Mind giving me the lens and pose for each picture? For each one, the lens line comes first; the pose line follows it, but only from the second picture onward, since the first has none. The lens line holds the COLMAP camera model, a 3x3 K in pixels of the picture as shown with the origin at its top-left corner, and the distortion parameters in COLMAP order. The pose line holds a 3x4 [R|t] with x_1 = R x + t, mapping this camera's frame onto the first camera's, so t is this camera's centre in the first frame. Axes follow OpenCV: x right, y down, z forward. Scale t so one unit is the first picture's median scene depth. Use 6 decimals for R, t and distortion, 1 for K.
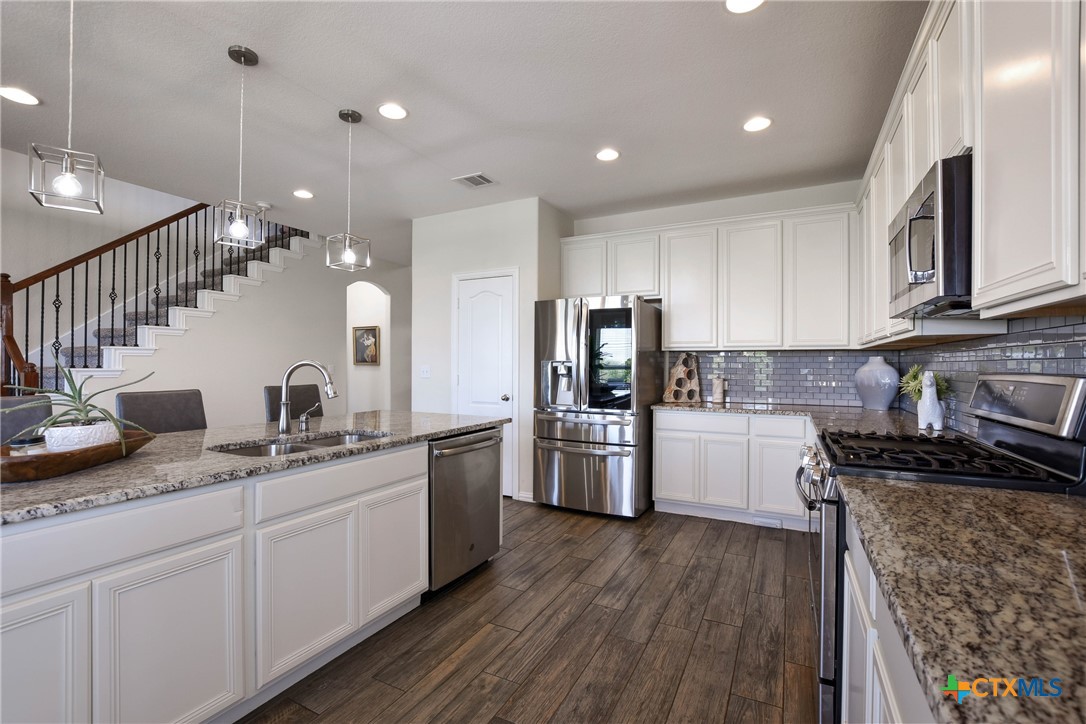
lens RADIAL K [[490.1, 0, 543.0], [0, 490.1, 362.0], [0, 0, 1]] dist [-0.000862, -0.000240]
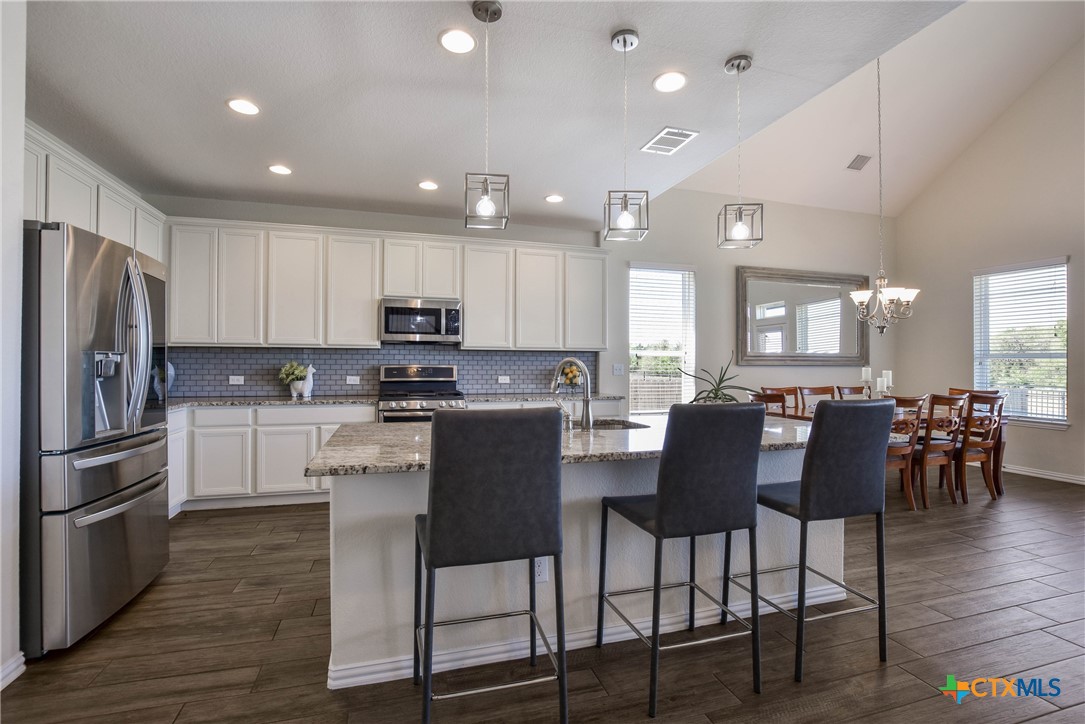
lens RADIAL K [[468.3, 0, 542.5], [0, 468.3, 362.0], [0, 0, 1]] dist [0.001375, 0.000250]
pose [[-0.682169, -0.008398, 0.731146, -0.758129], [-0.012982, 0.999916, -0.000627, -0.000349], [-0.731079, -0.009919, -0.682221, 1.107504]]
